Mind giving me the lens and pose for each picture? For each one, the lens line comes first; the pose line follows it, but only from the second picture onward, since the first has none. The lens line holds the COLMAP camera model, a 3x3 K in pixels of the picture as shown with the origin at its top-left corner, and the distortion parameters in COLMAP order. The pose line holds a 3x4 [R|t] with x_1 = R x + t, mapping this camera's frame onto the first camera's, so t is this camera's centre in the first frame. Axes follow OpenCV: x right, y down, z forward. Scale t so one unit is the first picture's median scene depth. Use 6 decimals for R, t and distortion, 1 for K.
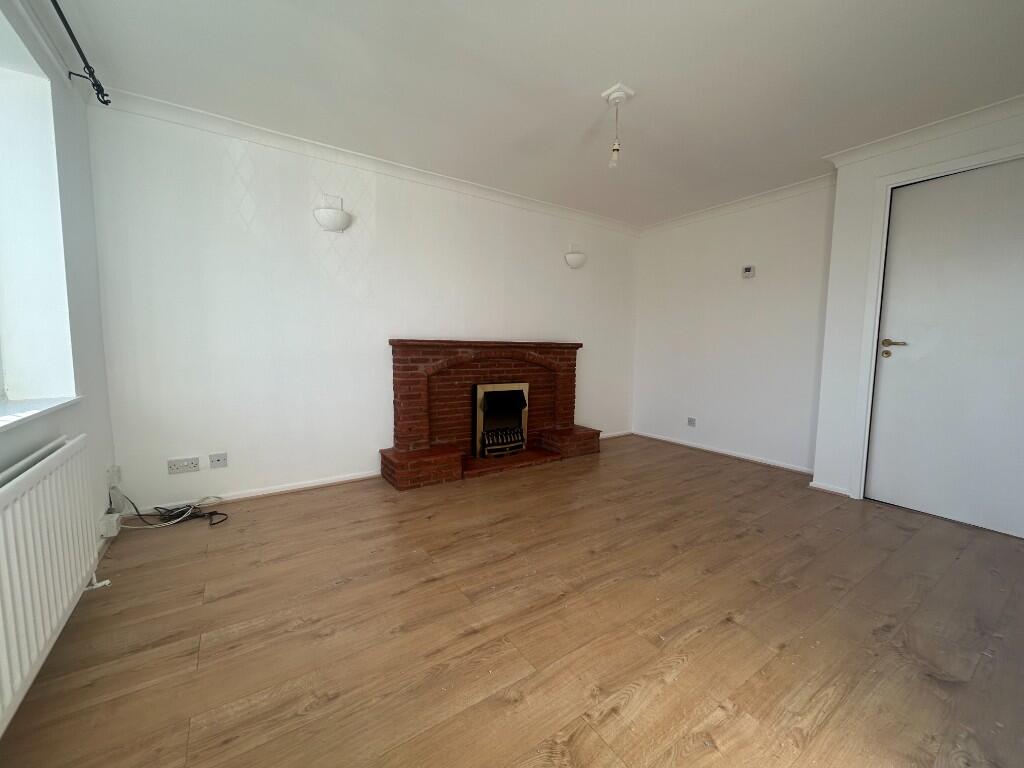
lens RADIAL K [[410.9, 0, 513.1], [0, 410.9, 384.3], [0, 0, 1]] dist [-0.002041, 0.000226]
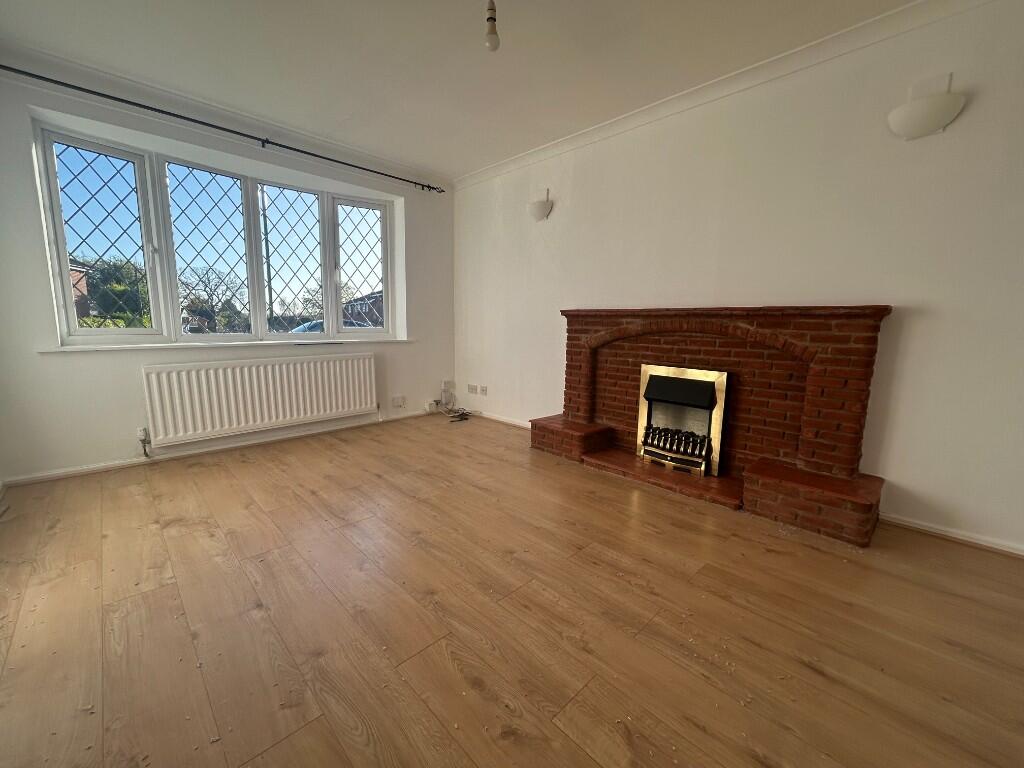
lens RADIAL K [[410.9, 0, 510.4], [0, 410.9, 388.4], [0, 0, 1]] dist [-0.002041, 0.000226]
pose [[0.178407, 0.146104, -0.973049, 0.703418], [-0.102230, 0.986315, 0.129353, -0.032087], [0.978632, 0.076397, 0.190902, 0.656667]]
